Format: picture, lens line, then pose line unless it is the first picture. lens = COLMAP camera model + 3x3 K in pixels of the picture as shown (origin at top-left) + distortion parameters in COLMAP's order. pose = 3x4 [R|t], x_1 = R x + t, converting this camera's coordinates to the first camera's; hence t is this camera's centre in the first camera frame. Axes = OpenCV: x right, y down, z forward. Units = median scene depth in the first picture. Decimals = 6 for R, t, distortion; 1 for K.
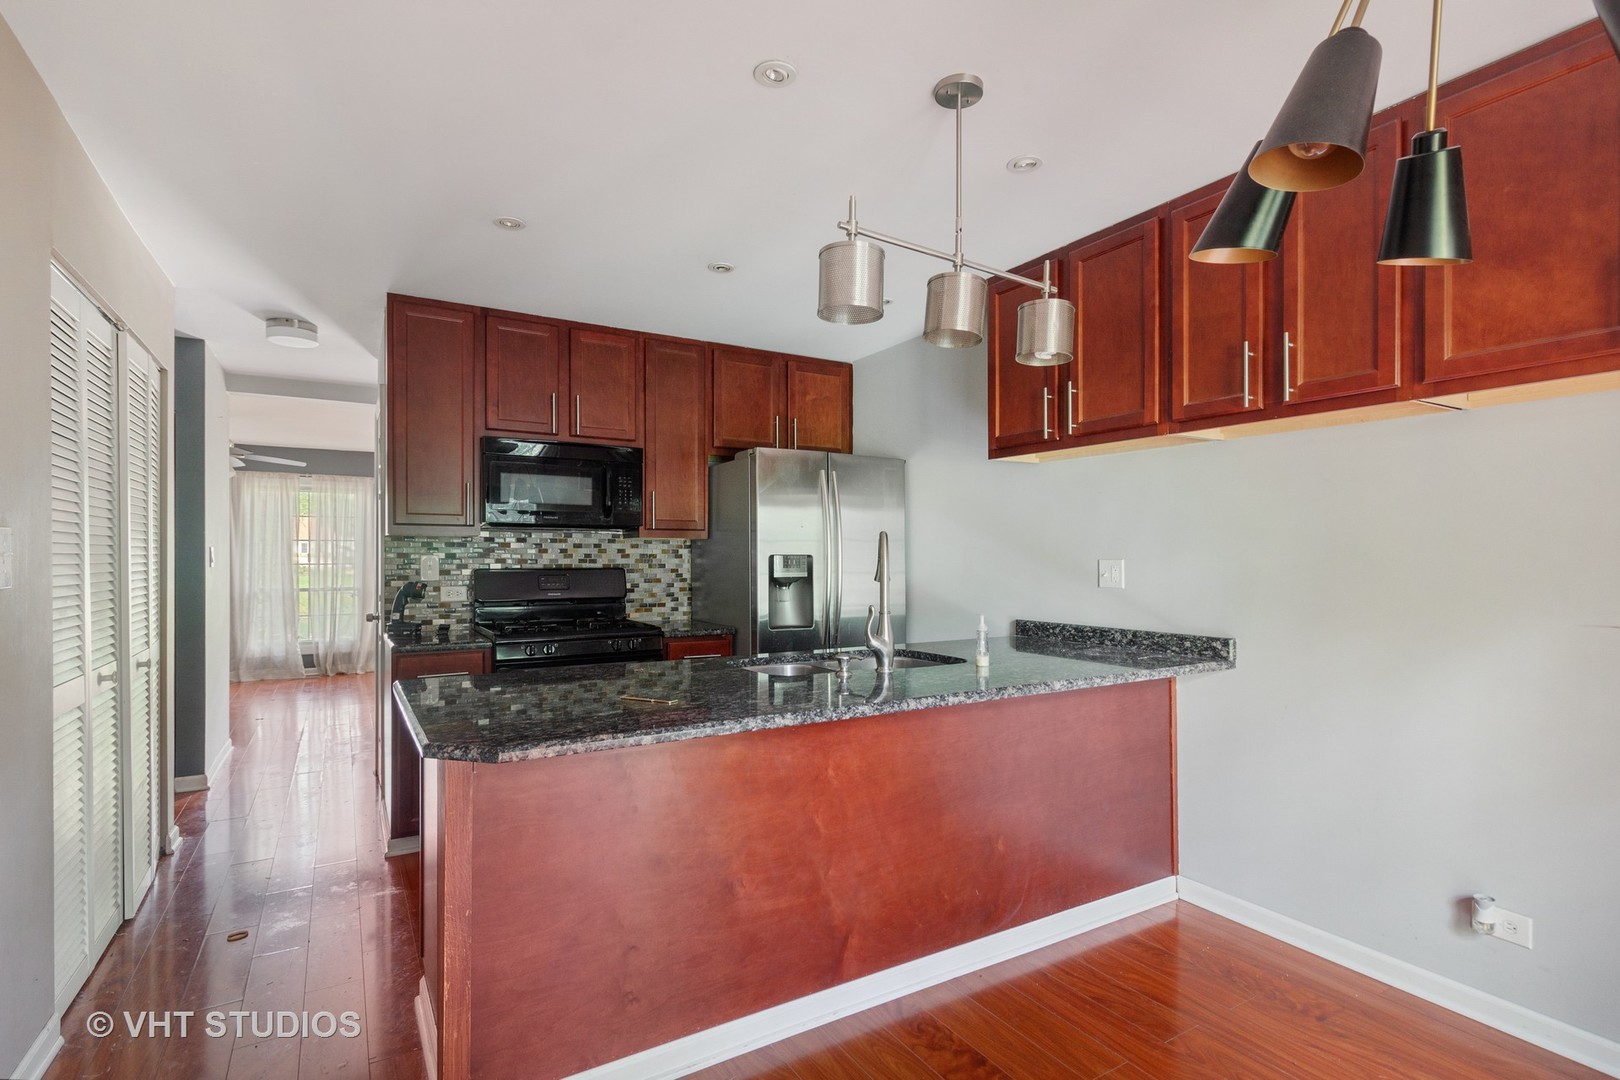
lens RADIAL K [[781.4, 0, 810.2], [0, 781.4, 556.9], [0, 0, 1]] dist [-0.018245, -0.000111]
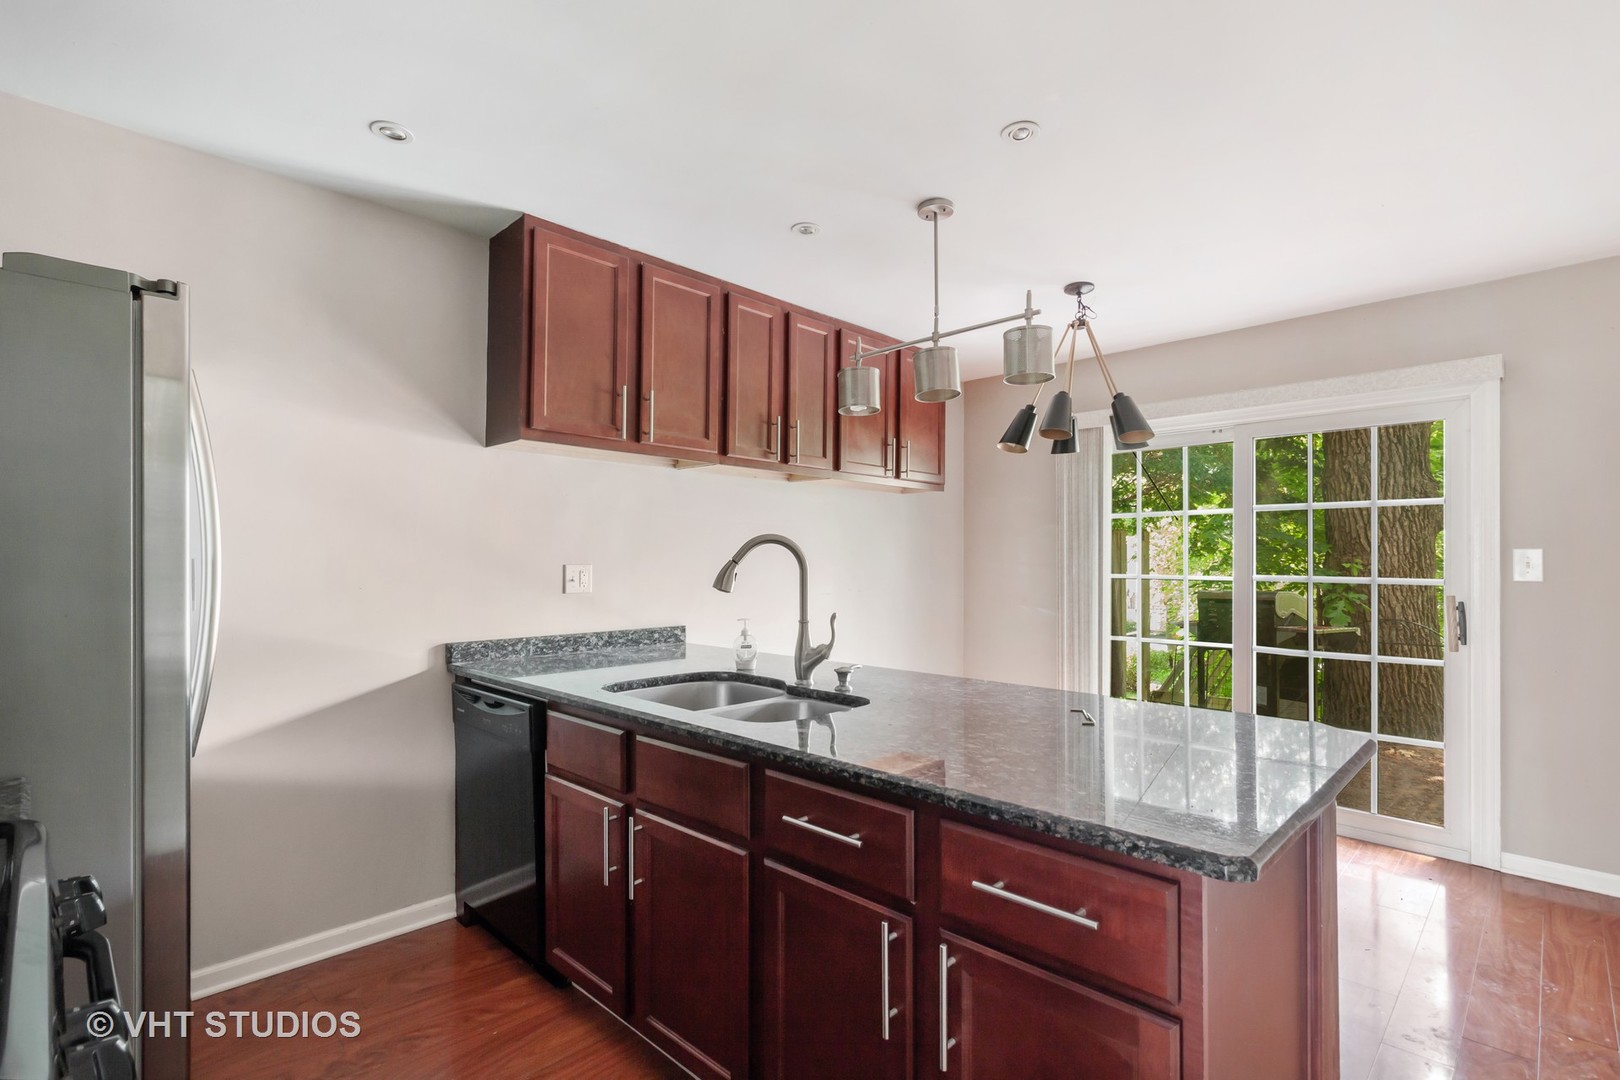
lens RADIAL K [[781.4, 0, 810.2], [0, 781.4, 556.9], [0, 0, 1]] dist [-0.018245, -0.000111]
pose [[-0.254071, 0.004462, 0.967175, -0.666472], [-0.000053, 0.999989, -0.004627, -0.002312], [-0.967186, -0.001227, -0.254068, 0.985341]]
